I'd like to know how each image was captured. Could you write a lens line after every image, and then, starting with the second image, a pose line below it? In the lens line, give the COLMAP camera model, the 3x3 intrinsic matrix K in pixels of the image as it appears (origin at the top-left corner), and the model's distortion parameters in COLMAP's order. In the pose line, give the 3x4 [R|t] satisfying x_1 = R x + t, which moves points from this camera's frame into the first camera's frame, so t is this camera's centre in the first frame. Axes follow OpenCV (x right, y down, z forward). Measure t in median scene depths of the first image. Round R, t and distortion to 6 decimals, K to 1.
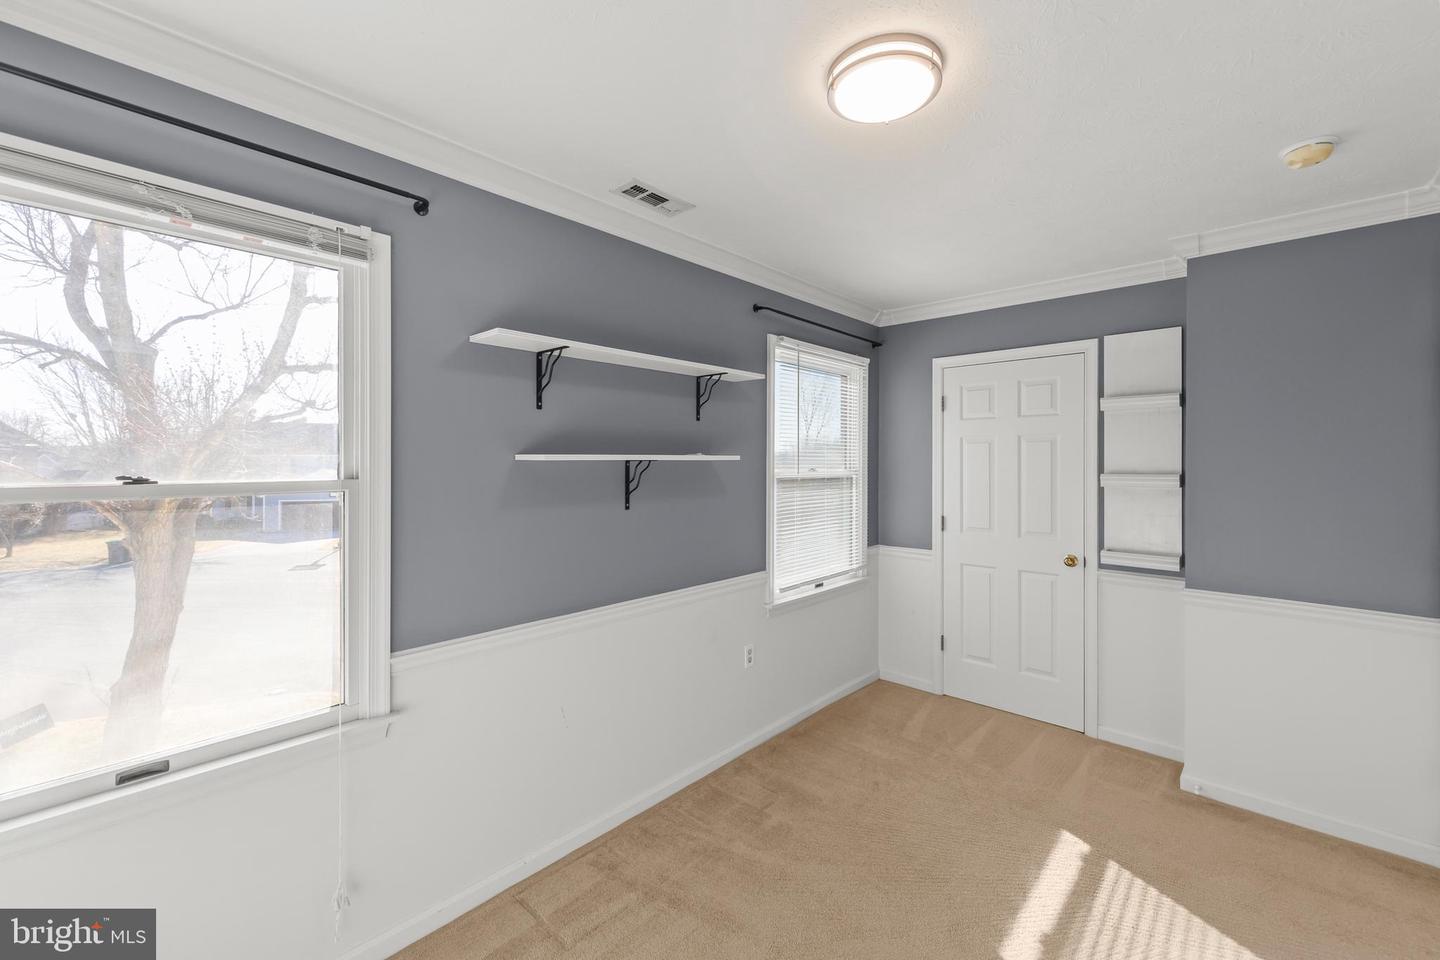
lens RADIAL K [[602.8, 0, 724.1], [0, 602.8, 469.8], [0, 0, 1]] dist [0.004255, -0.001154]
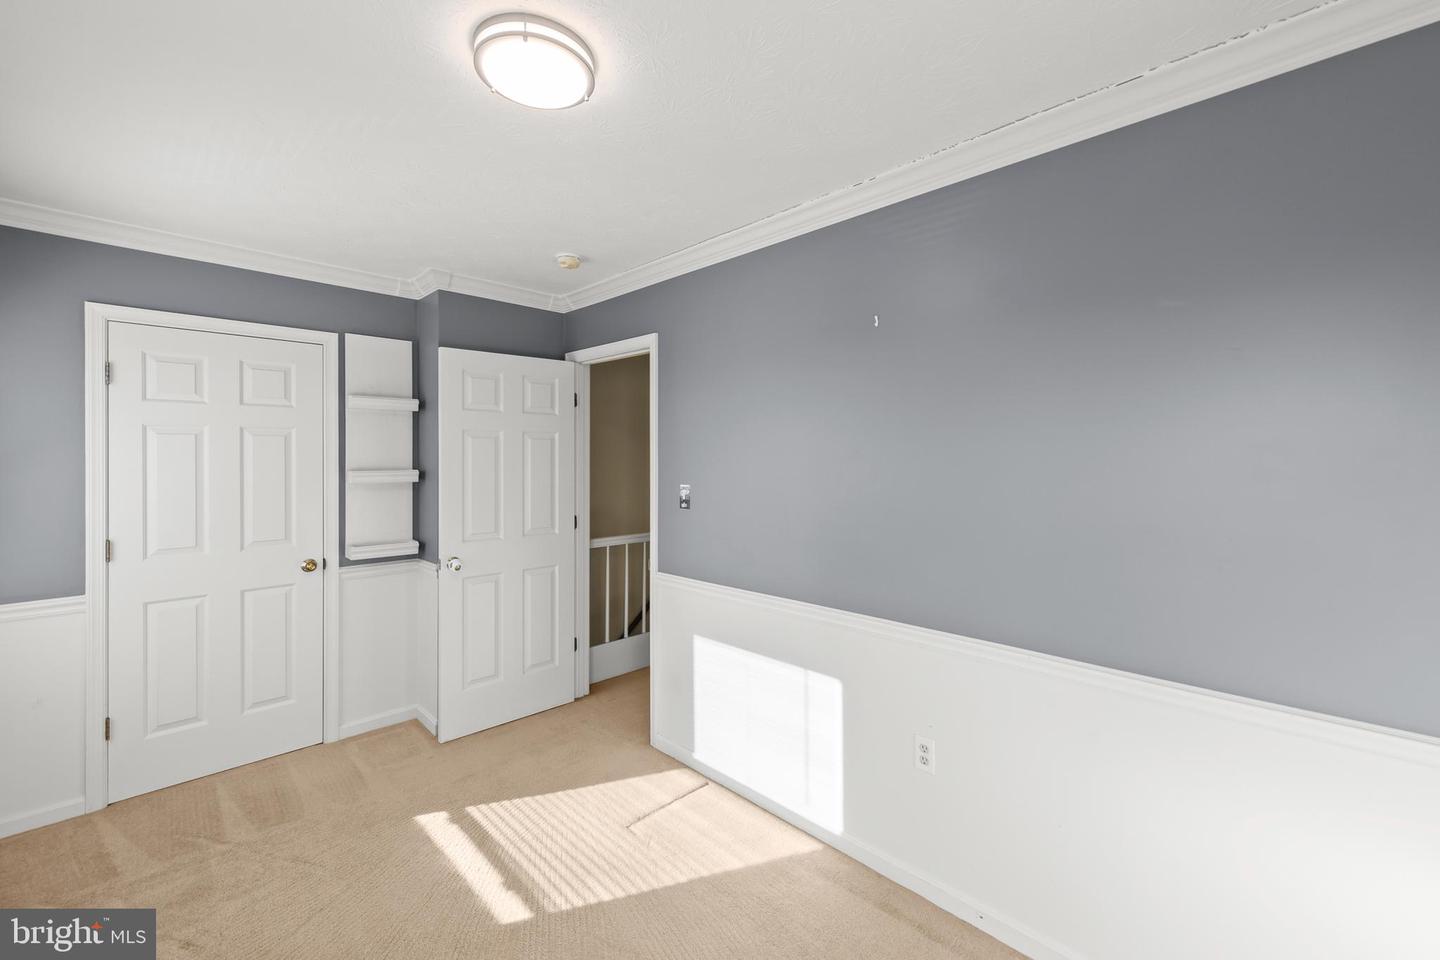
lens RADIAL K [[602.8, 0, 722.7], [0, 602.8, 465.8], [0, 0, 1]] dist [0.004255, -0.001154]
pose [[0.013625, -0.012287, 0.999832, -0.363330], [0.015066, 0.999814, 0.012081, -0.004943], [-0.999794, 0.014899, 0.013807, 0.365199]]
